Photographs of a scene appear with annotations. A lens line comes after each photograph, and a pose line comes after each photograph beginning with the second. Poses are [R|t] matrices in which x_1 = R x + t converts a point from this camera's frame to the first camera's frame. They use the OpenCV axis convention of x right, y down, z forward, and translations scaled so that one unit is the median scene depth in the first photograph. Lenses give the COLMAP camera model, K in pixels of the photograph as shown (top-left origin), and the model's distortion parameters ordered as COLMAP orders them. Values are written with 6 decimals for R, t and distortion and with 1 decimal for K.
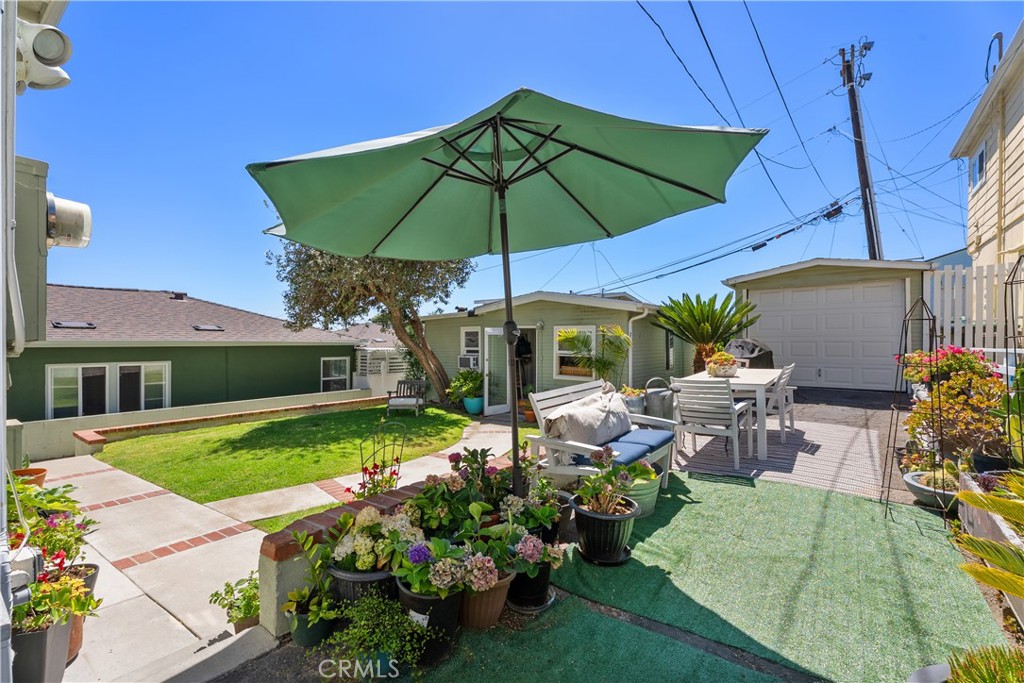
lens RADIAL K [[460.6, 0, 512.0], [0, 460.6, 341.5], [0, 0, 1]] dist [0.012924, -0.000327]
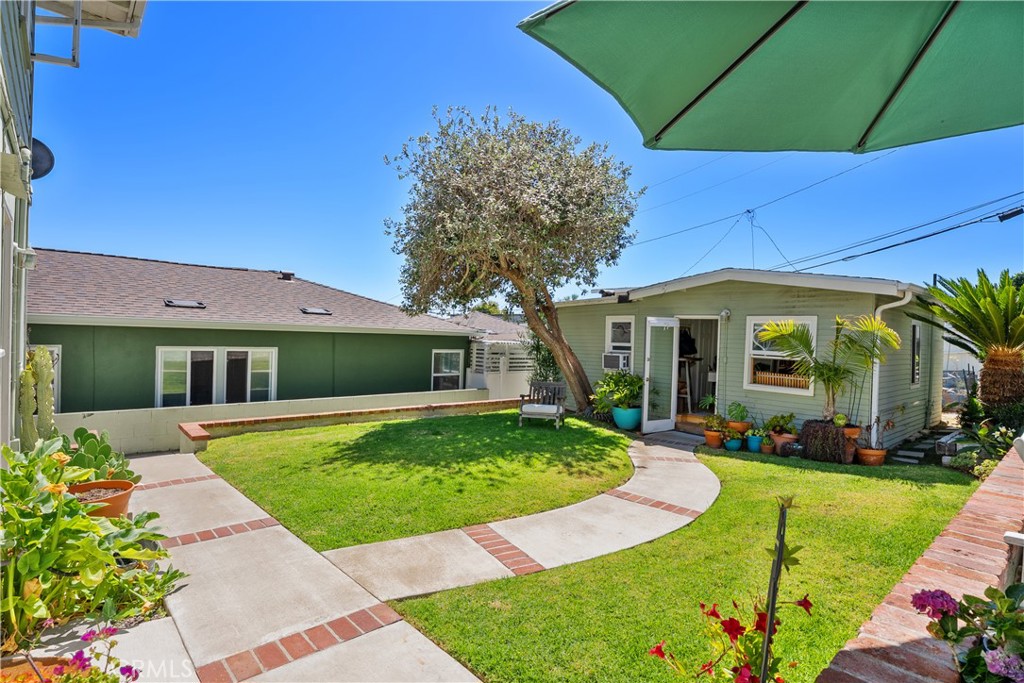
lens RADIAL K [[505.8, 0, 512.0], [0, 505.8, 341.5], [0, 0, 1]] dist [0.000062, 0.000368]
pose [[0.980611, 0.029894, -0.193673, -0.118033], [-0.028956, 0.999551, 0.007672, 0.011133], [0.193816, -0.001916, 0.981036, 0.149974]]
